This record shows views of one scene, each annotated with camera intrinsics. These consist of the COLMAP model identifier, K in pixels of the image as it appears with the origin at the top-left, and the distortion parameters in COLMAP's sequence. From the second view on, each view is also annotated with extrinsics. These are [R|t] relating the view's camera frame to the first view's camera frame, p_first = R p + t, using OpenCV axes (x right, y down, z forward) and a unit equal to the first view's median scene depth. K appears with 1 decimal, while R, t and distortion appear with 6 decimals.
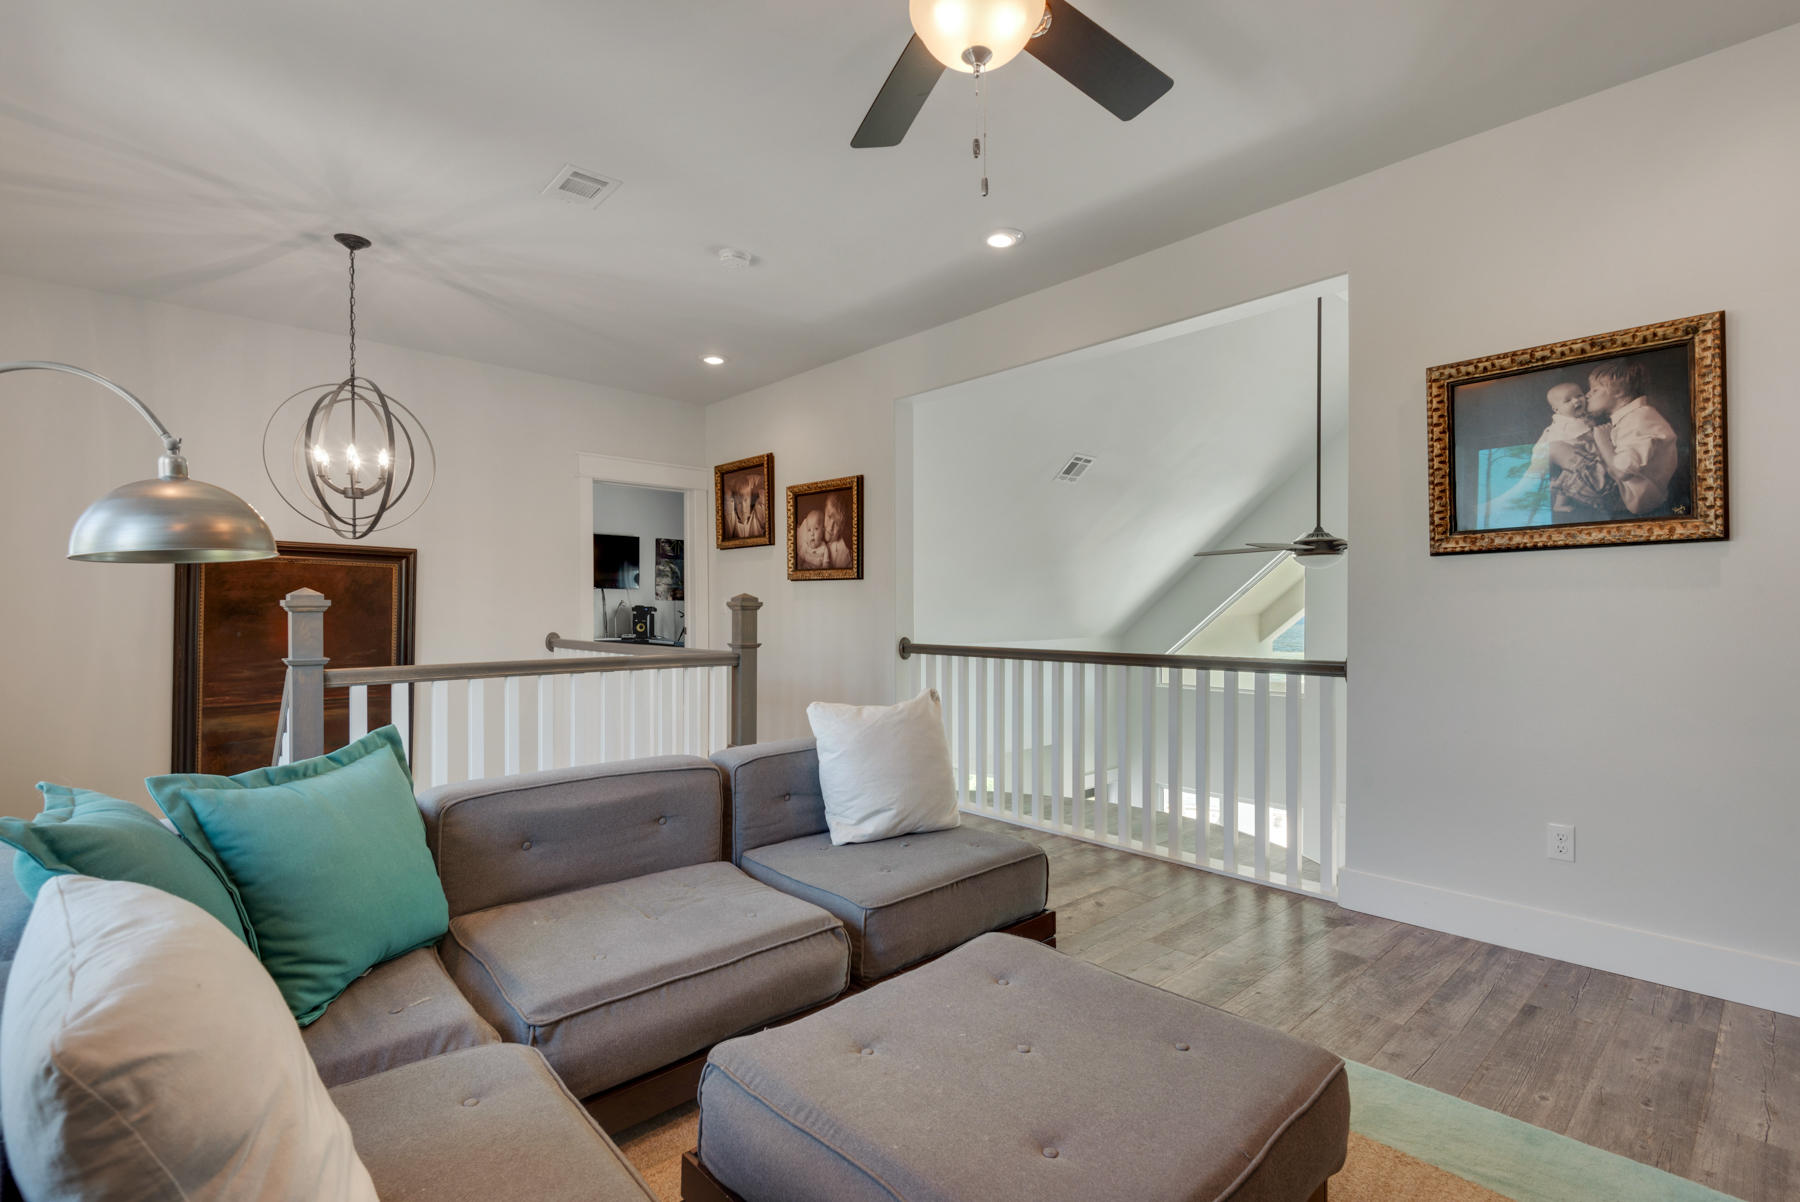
lens RADIAL K [[852.0, 0, 900.7], [0, 852.0, 614.6], [0, 0, 1]] dist [0.002005, -0.000949]
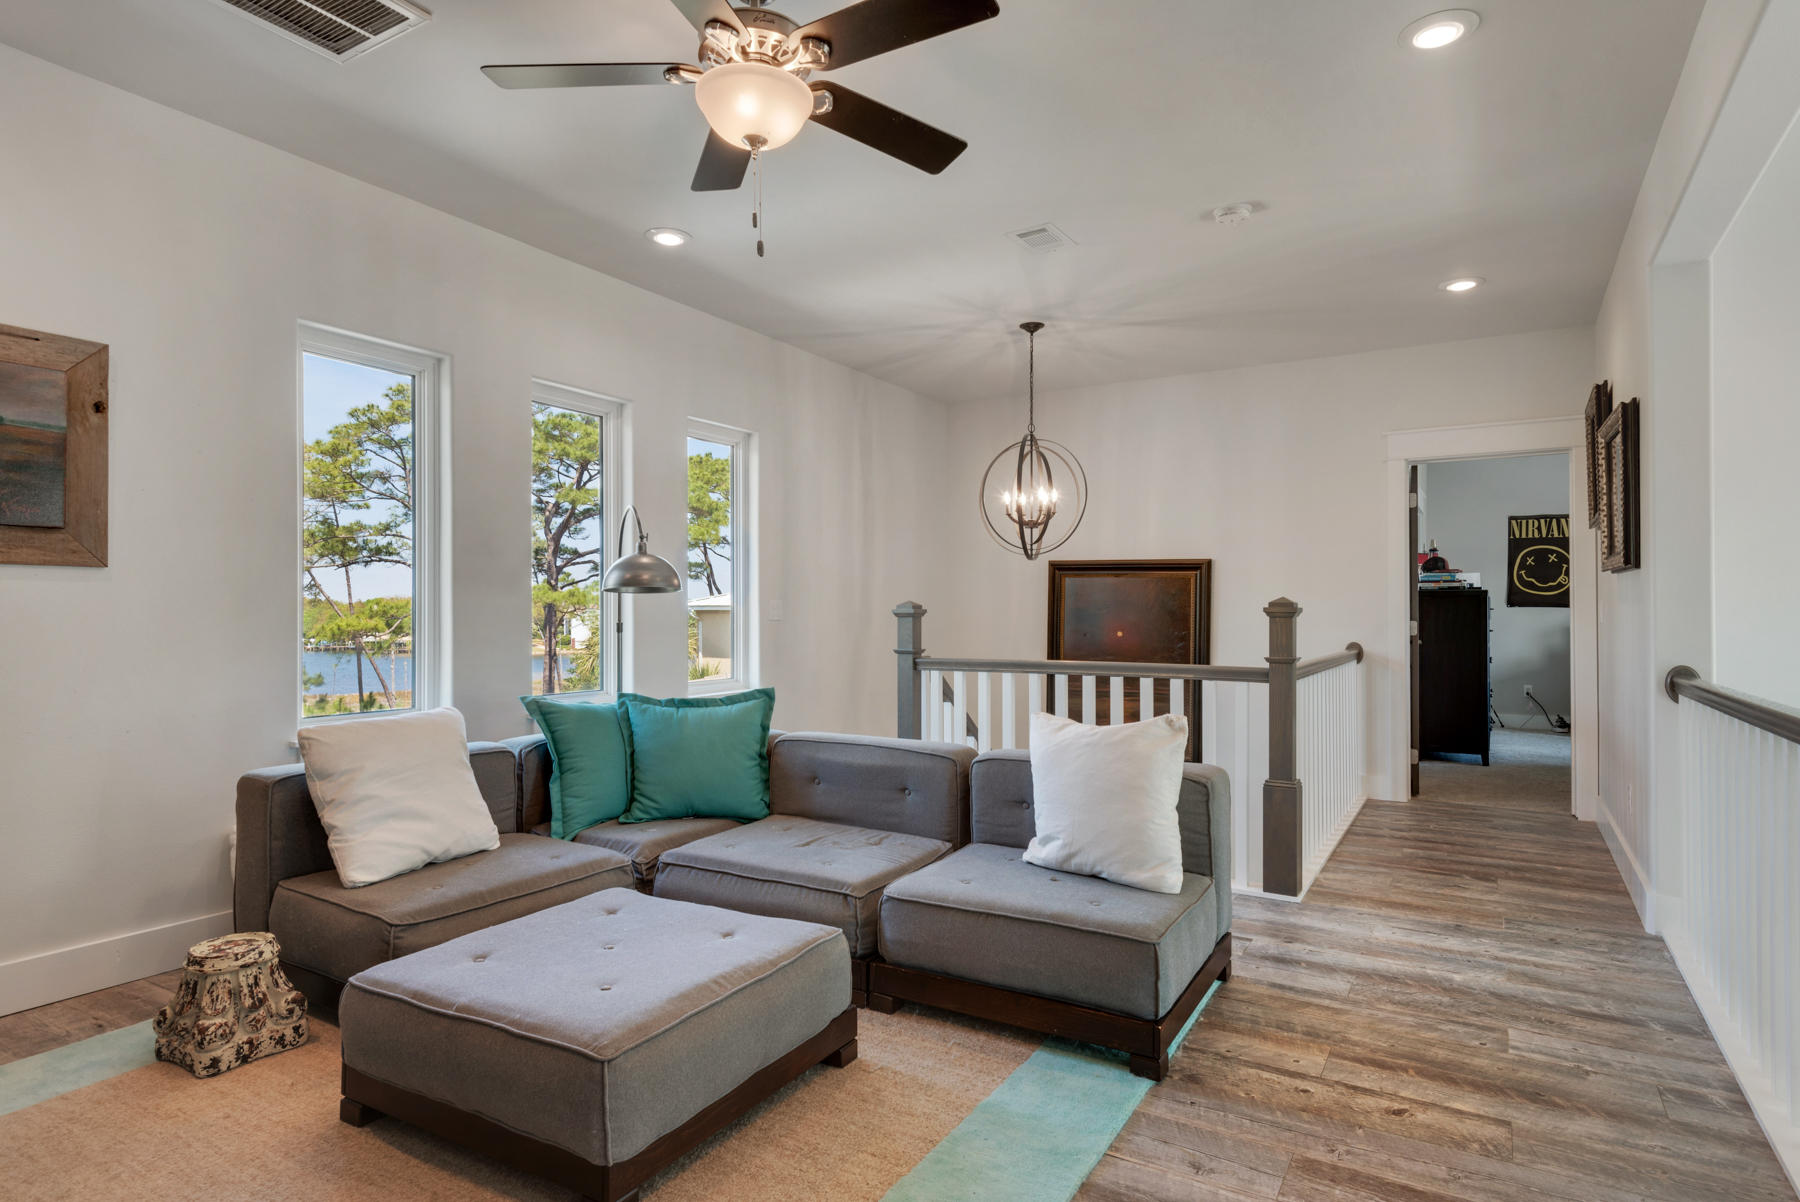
lens RADIAL K [[974.3, 0, 900.0], [0, 974.3, 601.0], [0, 0, 1]] dist [0.021432, -0.000457]
pose [[0.275653, -0.009525, -0.961210, 0.793661], [-0.007773, 0.999896, -0.012137, -0.007719], [0.961226, 0.010818, 0.275551, 0.462766]]
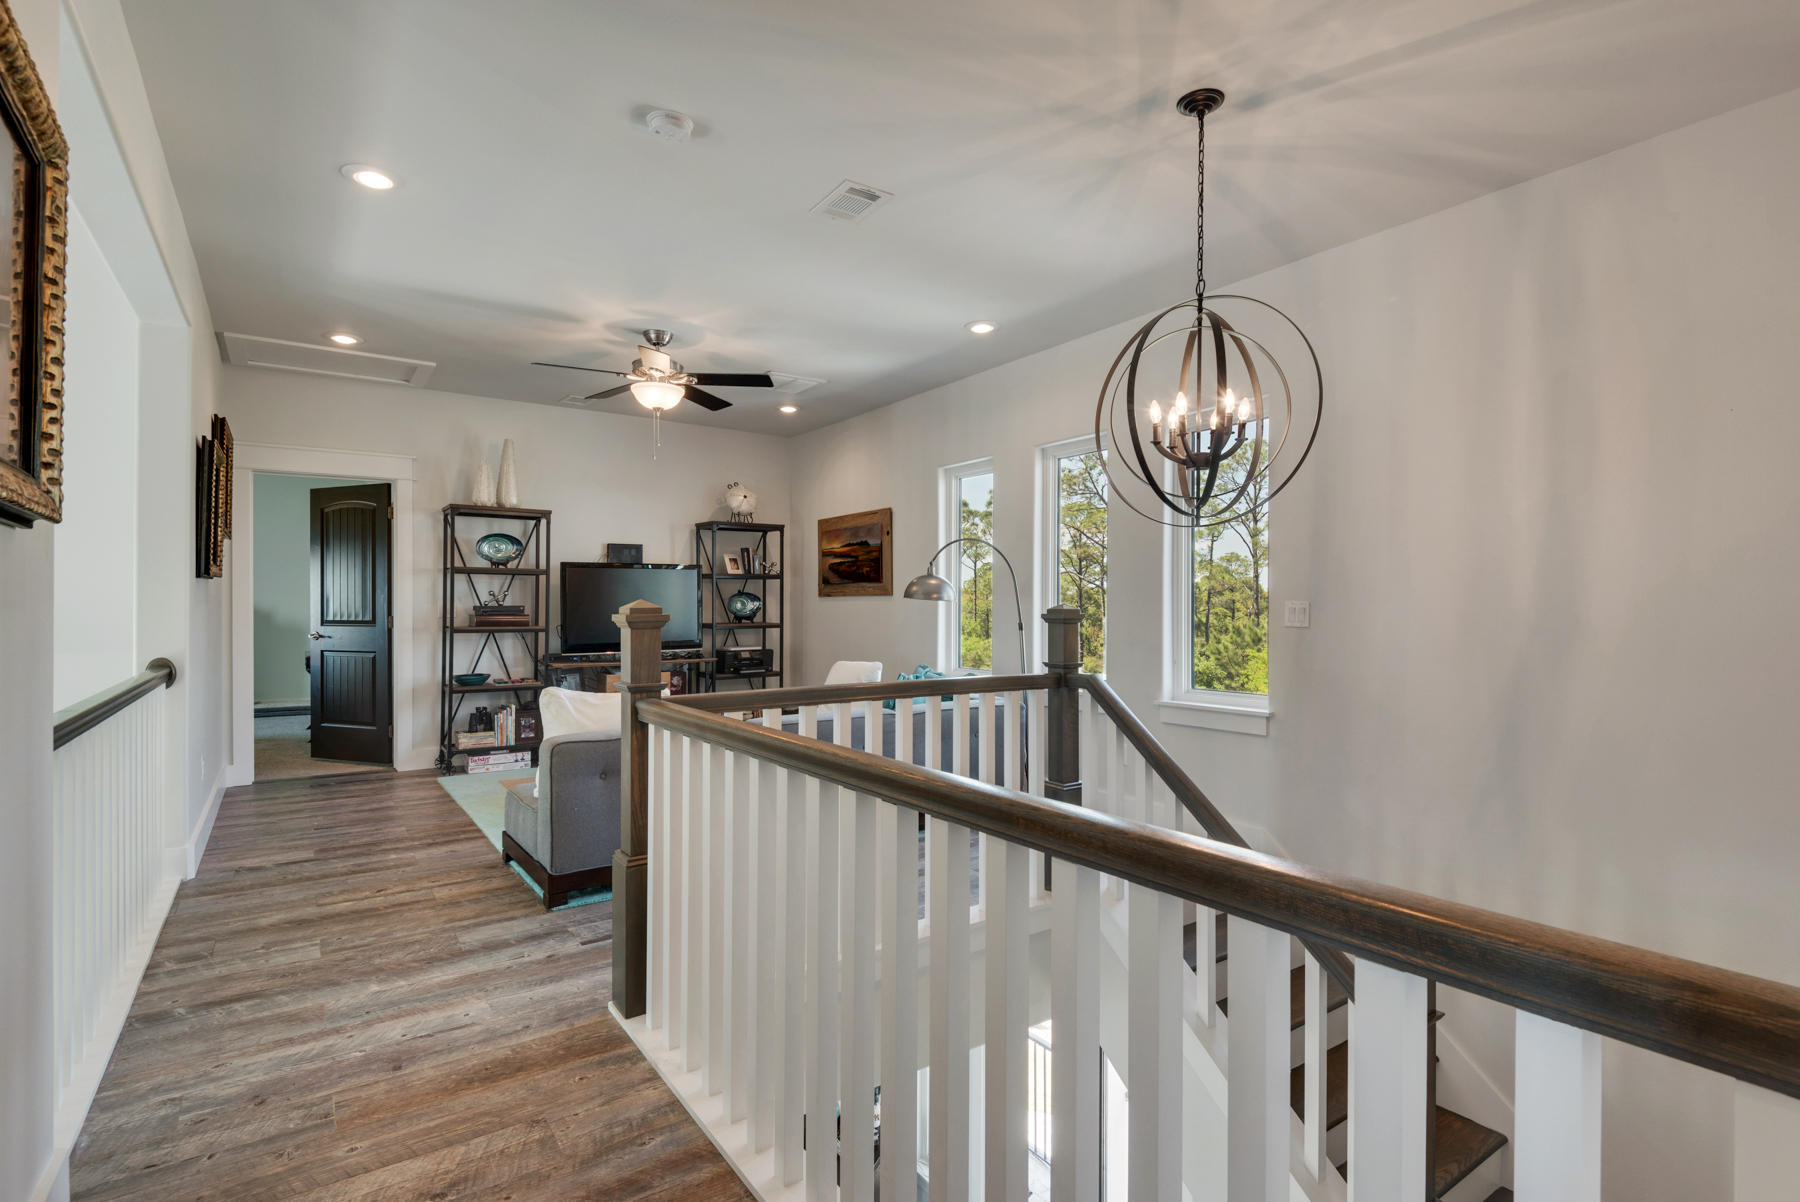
lens RADIAL K [[852.0, 0, 900.7], [0, 852.0, 614.6], [0, 0, 1]] dist [0.002005, -0.000949]
pose [[-0.991958, -0.005340, 0.126451, -0.551504], [-0.003162, 0.999843, 0.017417, -0.031796], [-0.126524, 0.016878, -0.991820, 1.958442]]
